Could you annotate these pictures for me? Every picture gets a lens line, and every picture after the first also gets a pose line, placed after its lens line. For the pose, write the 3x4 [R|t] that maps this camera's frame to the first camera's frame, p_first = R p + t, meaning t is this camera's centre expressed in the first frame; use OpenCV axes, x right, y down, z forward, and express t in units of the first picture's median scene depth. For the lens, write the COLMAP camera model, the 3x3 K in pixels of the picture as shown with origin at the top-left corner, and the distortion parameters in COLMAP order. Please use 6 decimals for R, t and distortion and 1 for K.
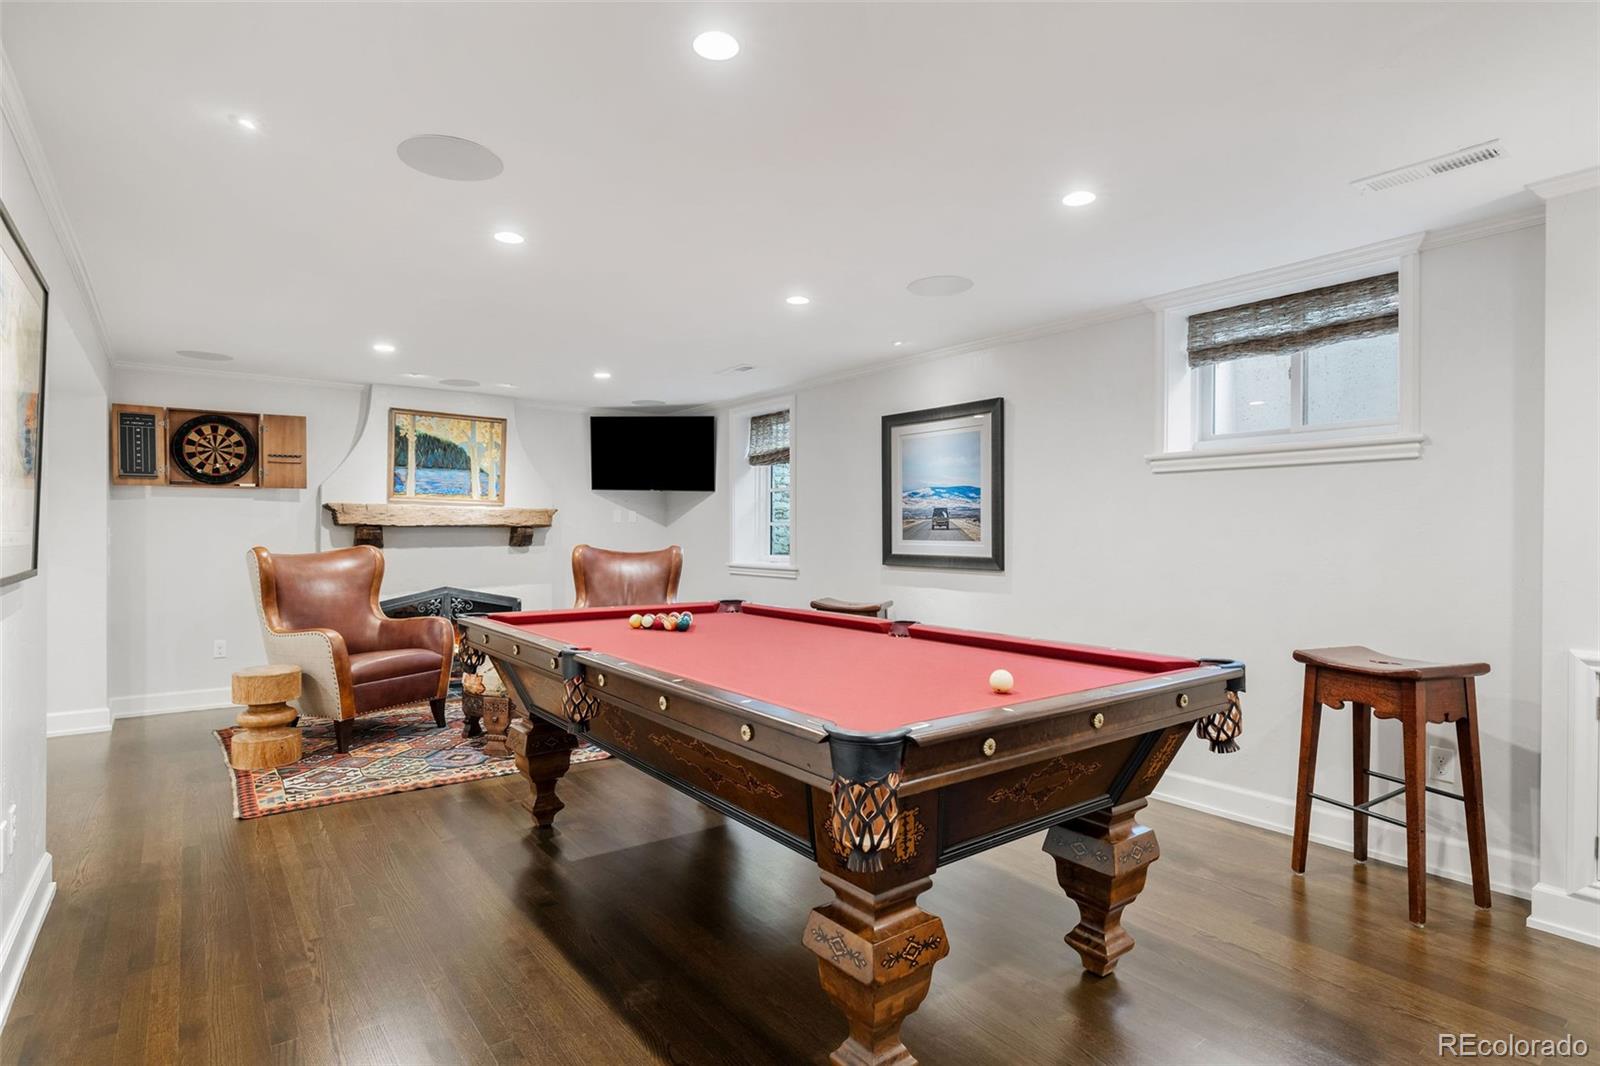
lens RADIAL K [[819.9, 0, 796.5], [0, 819.9, 529.1], [0, 0, 1]] dist [0.000461, -0.000102]
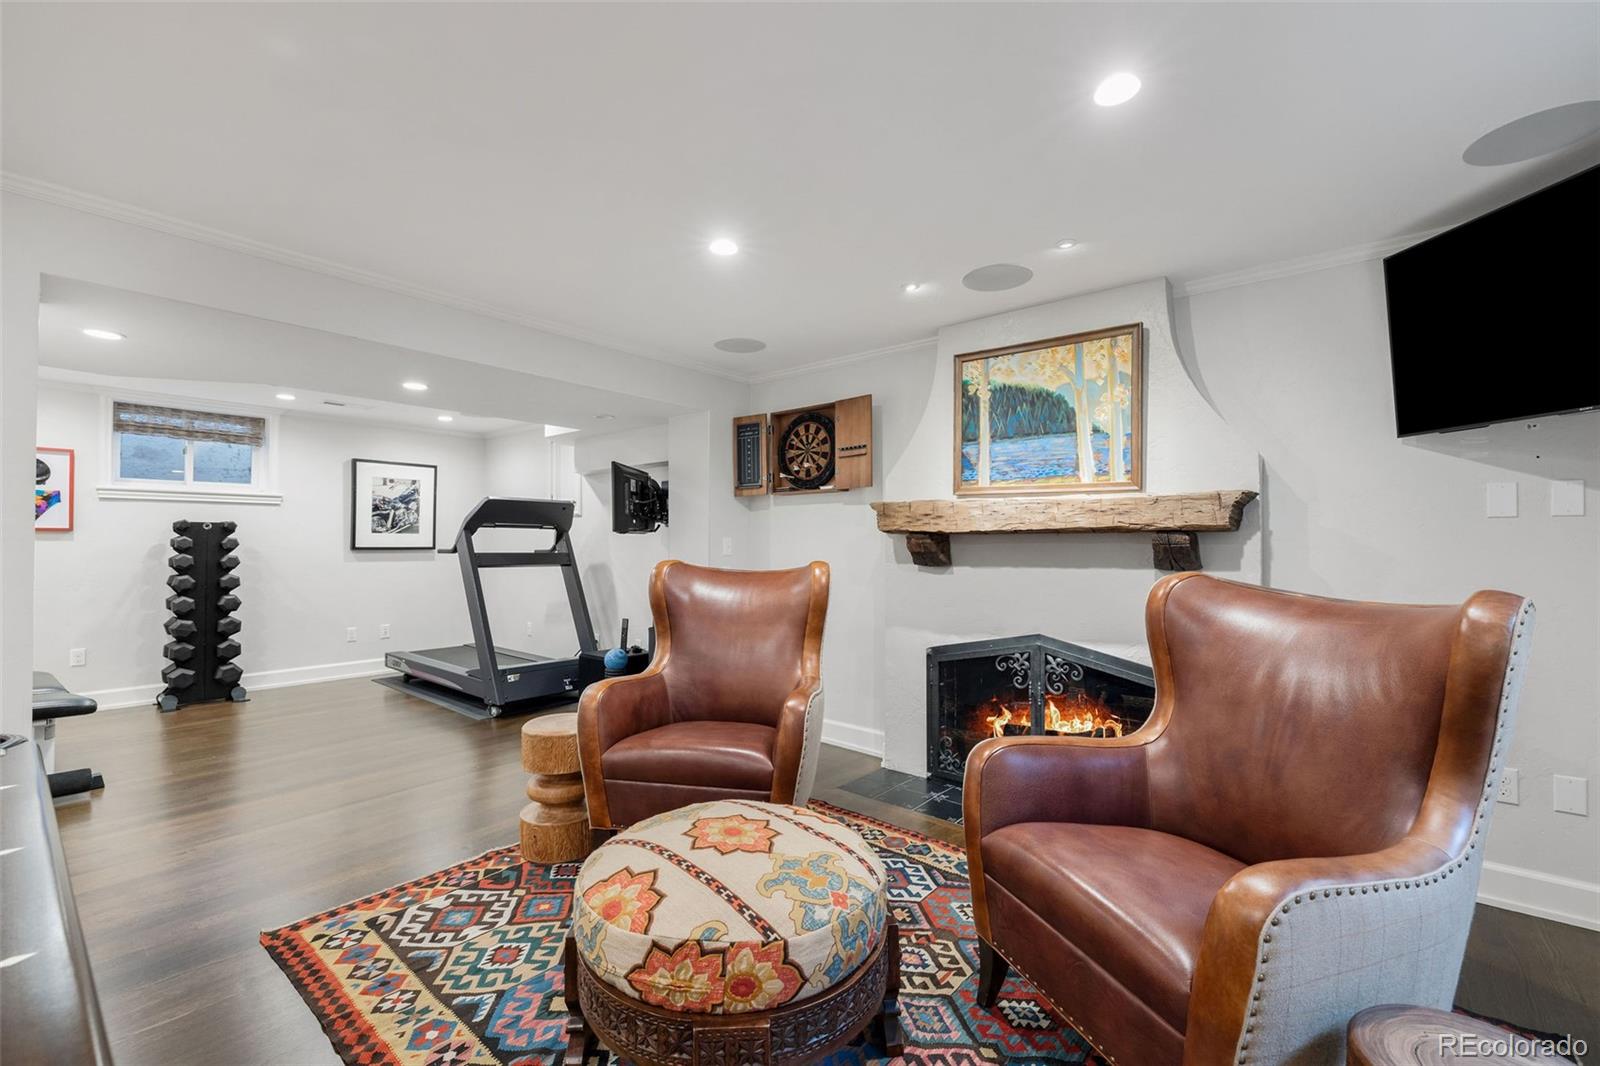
lens RADIAL K [[676.4, 0, 797.8], [0, 676.4, 537.1], [0, 0, 1]] dist [0.001762, 0.000071]
pose [[0.229821, -0.008672, -0.973194, 0.010389], [0.003685, 0.999961, -0.008040, 0.003458], [0.973226, -0.001739, 0.229844, 0.745749]]
